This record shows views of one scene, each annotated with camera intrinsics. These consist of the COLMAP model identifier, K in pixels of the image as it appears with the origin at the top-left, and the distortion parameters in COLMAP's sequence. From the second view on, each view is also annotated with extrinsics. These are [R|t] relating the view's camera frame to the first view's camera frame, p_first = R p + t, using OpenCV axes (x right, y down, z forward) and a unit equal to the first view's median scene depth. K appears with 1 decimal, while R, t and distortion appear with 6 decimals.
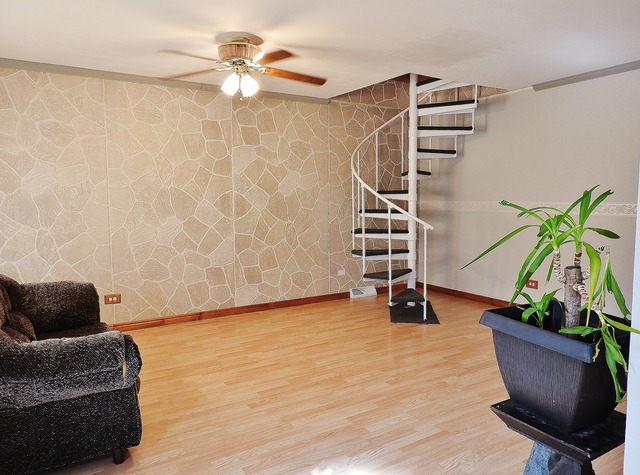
lens RADIAL K [[462.2, 0, 320.0], [0, 462.2, 237.5], [0, 0, 1]] dist [0.002744, 0.001194]
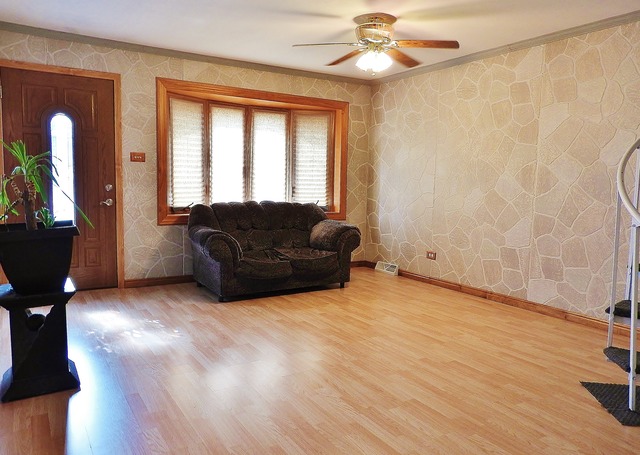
lens RADIAL K [[481.8, 0, 320.0], [0, 481.8, 227.5], [0, 0, 1]] dist [0.005811, 0.000794]
pose [[0.005821, 0.105600, -0.994392, 0.724063], [-0.111242, 0.988305, 0.104302, -0.032467], [0.993776, 0.110011, 0.017500, 0.644460]]
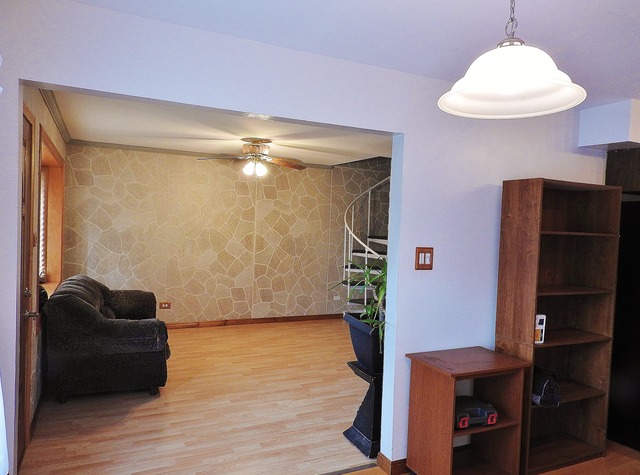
lens RADIAL K [[462.2, 0, 320.0], [0, 462.2, 237.5], [0, 0, 1]] dist [0.002744, 0.001194]
pose [[0.993606, 0.046892, -0.102703, 0.151992], [-0.053227, 0.996789, -0.059827, -0.014758], [0.099567, 0.064911, 0.992911, -0.354771]]
